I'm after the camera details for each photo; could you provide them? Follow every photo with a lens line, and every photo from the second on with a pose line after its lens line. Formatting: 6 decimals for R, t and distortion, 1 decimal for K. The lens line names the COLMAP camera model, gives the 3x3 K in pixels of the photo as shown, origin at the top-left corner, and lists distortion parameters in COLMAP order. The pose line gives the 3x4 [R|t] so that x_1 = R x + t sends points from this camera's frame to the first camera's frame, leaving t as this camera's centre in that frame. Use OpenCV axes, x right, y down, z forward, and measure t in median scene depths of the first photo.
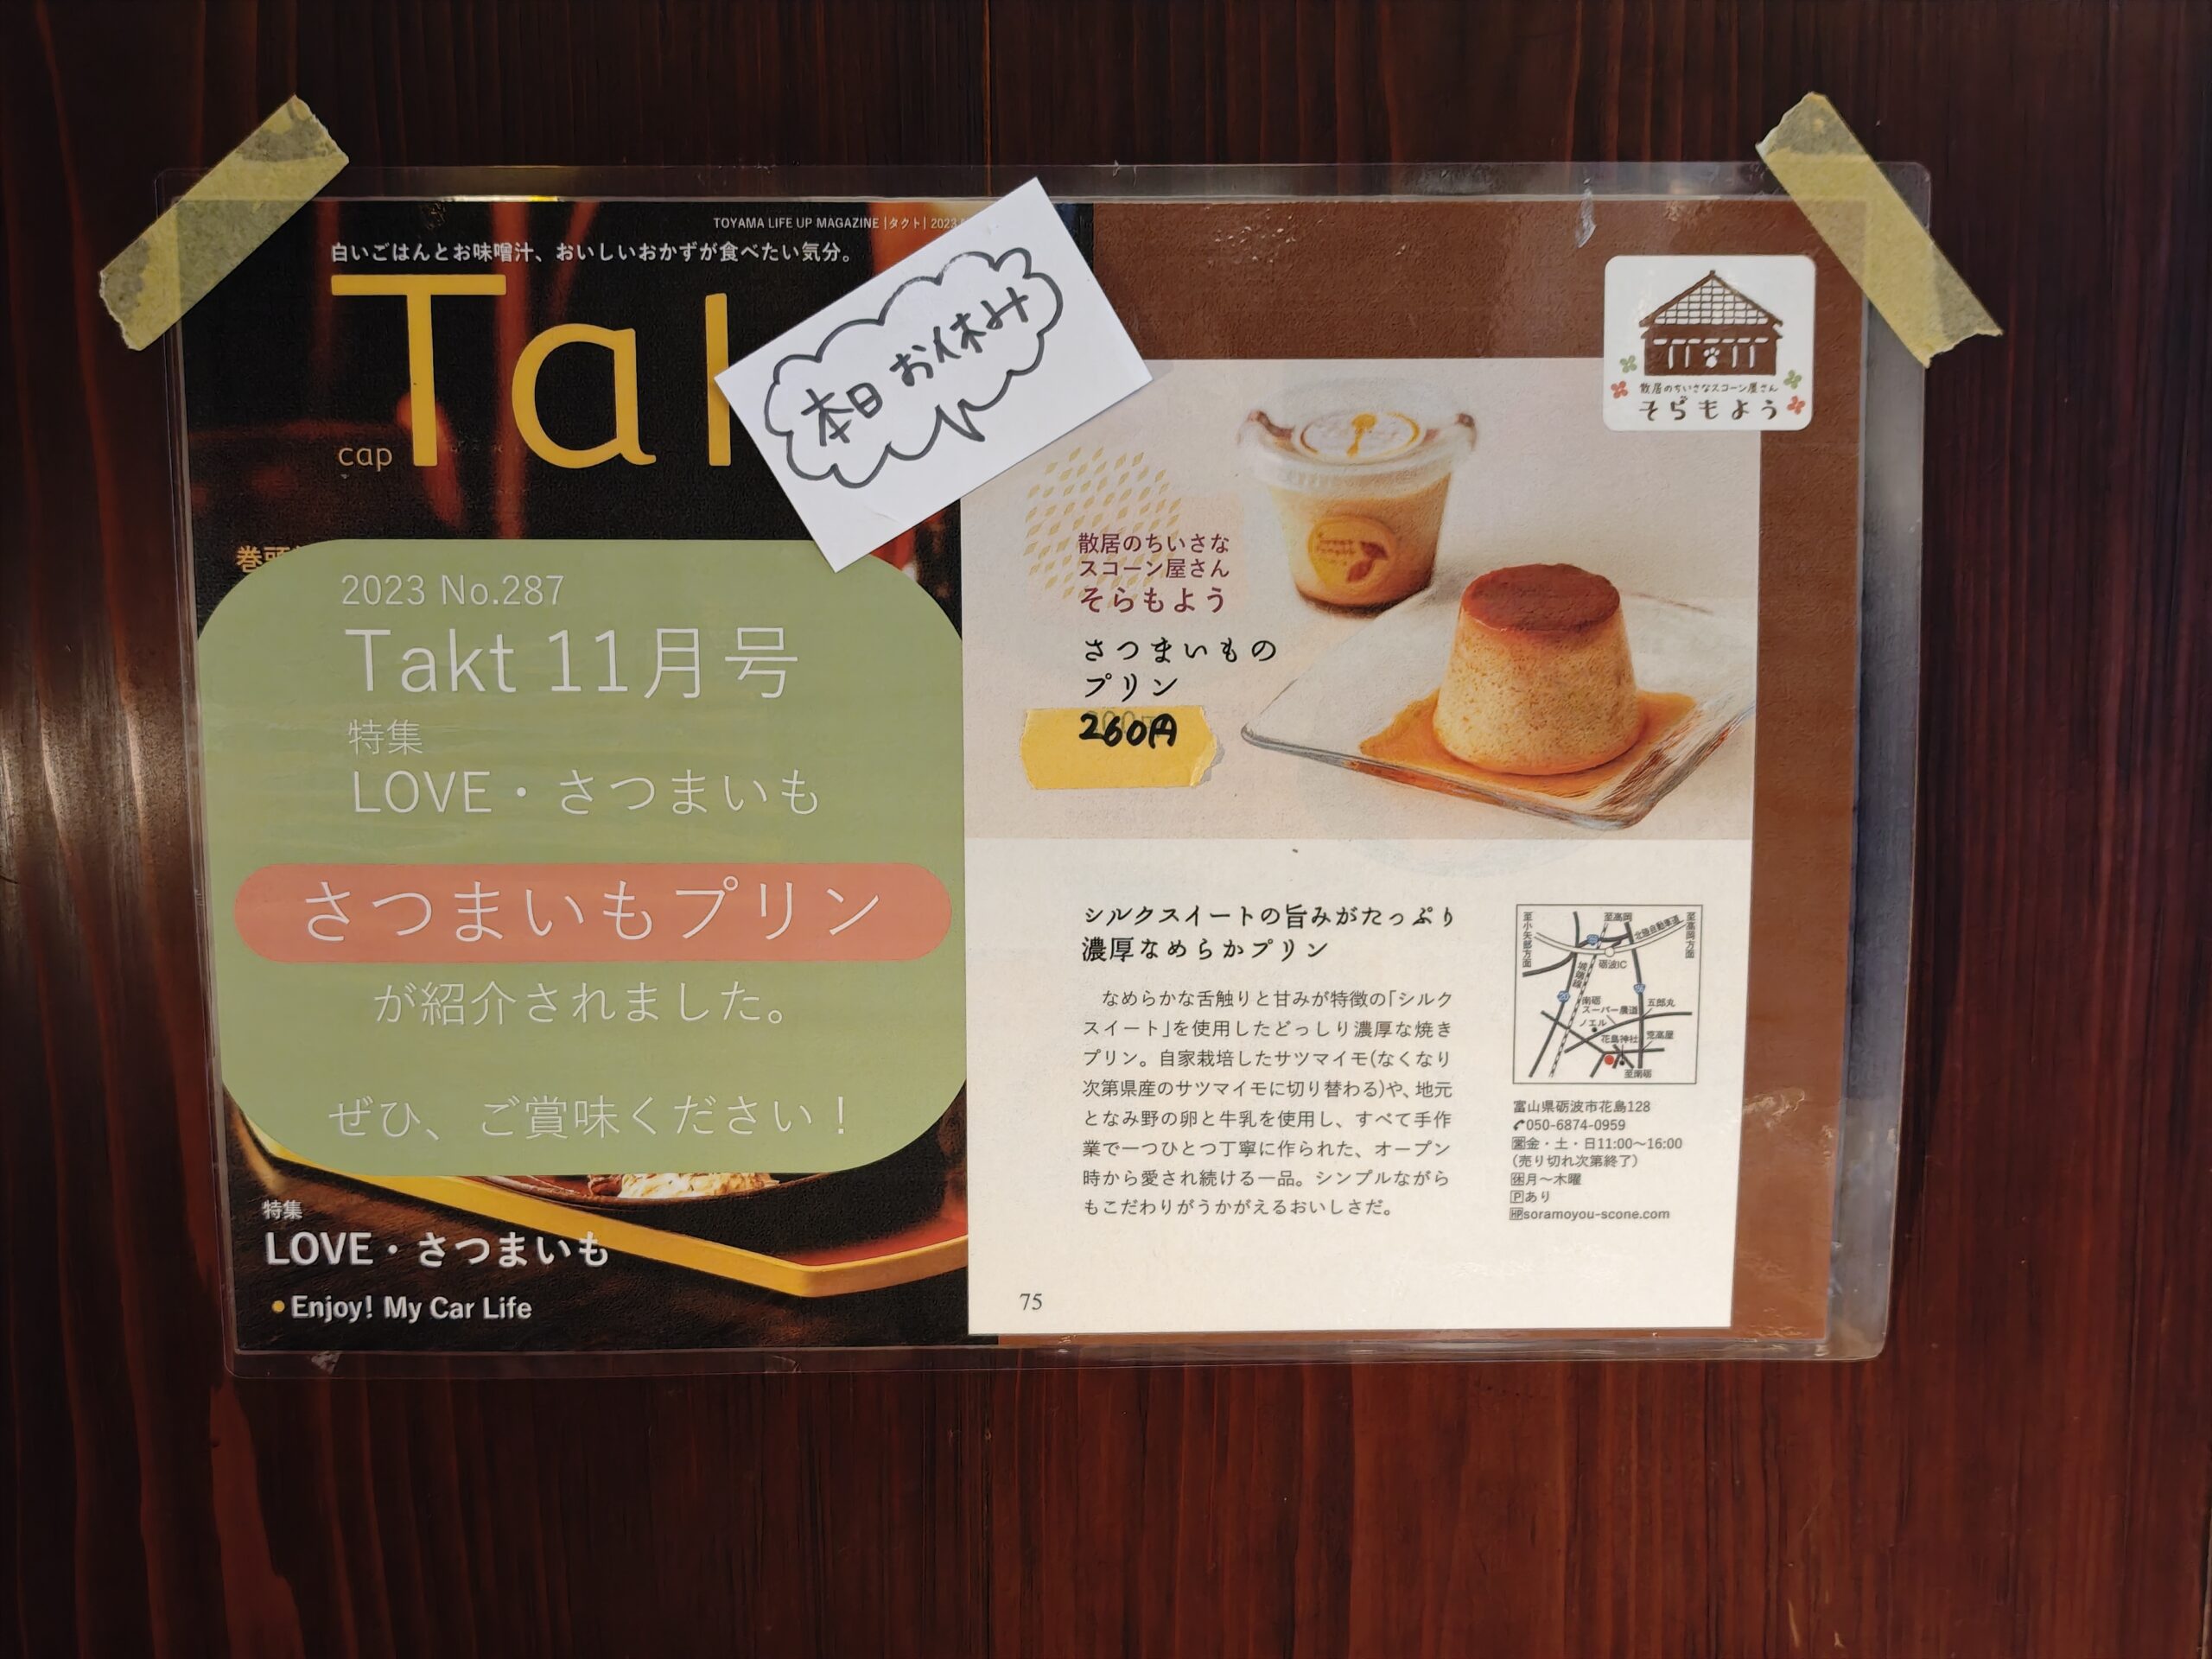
lens RADIAL K [[2968.2, 0, 1107.0], [0, 2968.2, 830.0], [0, 0, 1]] dist [0.085070, 0.000000]
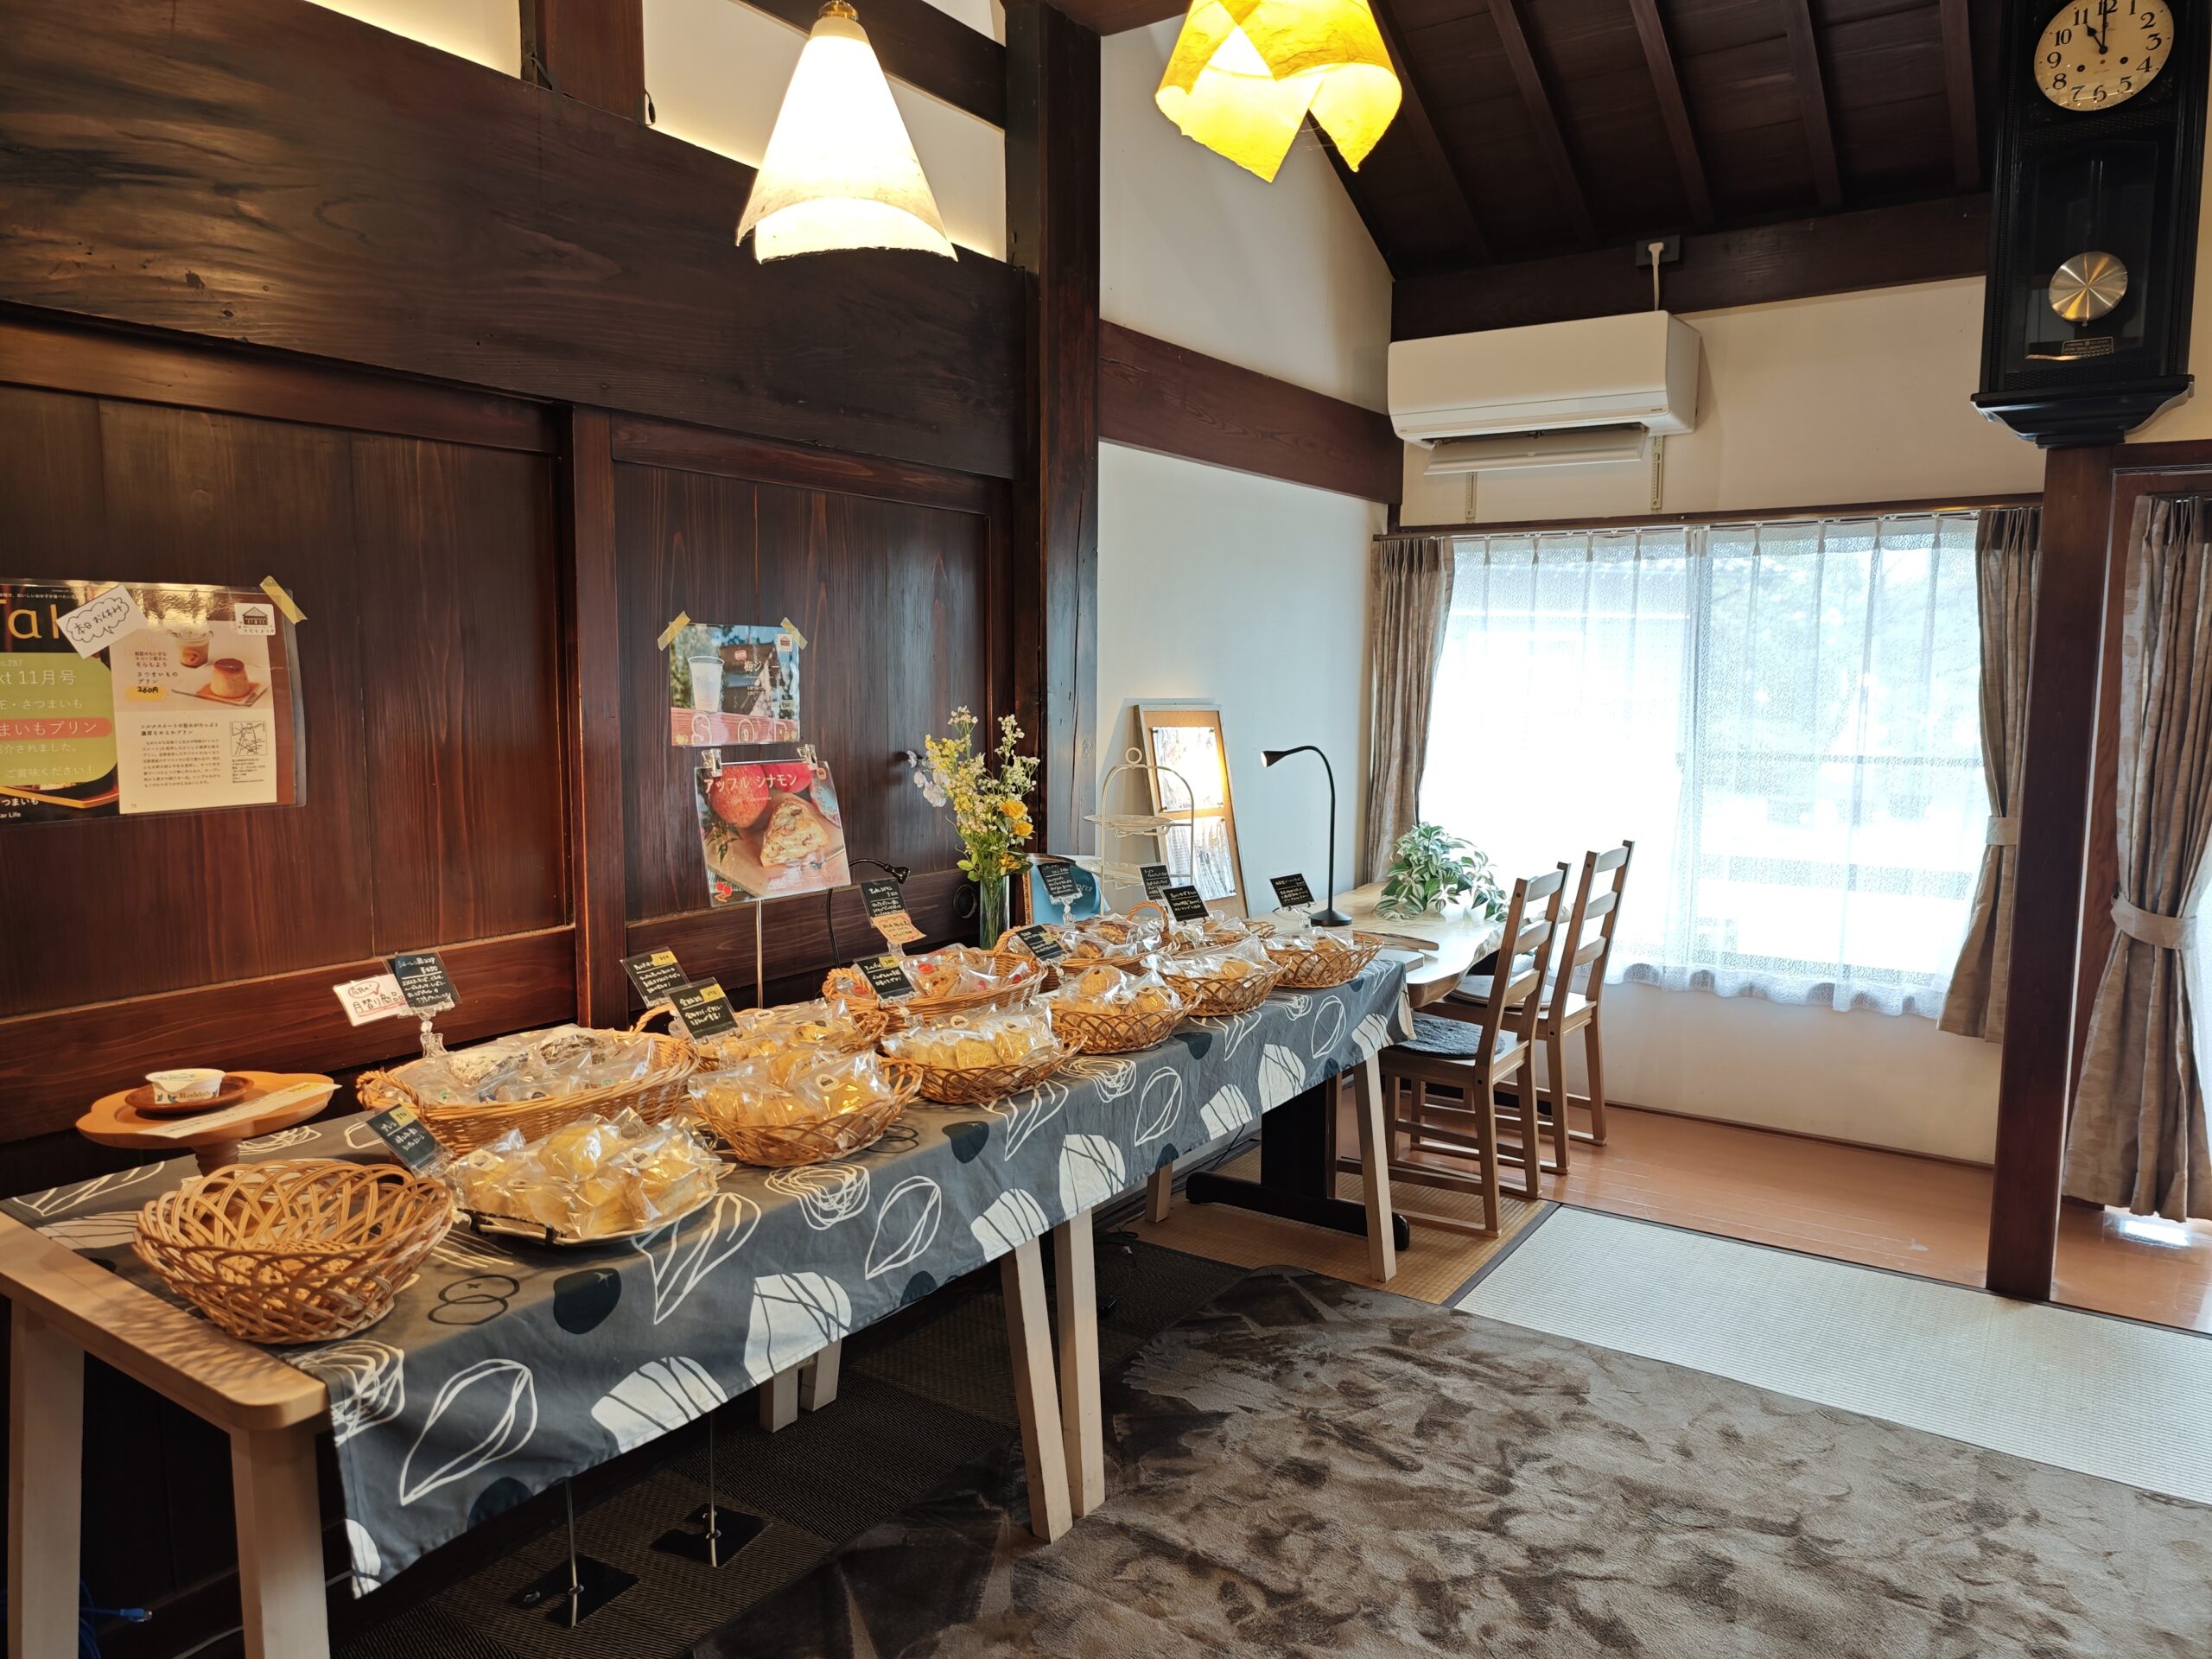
lens RADIAL K [[1495.3, 0, 1104.8], [0, 1495.3, 830.5], [0, 0, 1]] dist [0.010235, -0.010139]
pose [[0.579619, -0.090616, 0.809834, -1.175458], [0.134505, 0.990805, 0.014596, 0.399221], [-0.803710, 0.100467, 0.586478, -1.870687]]
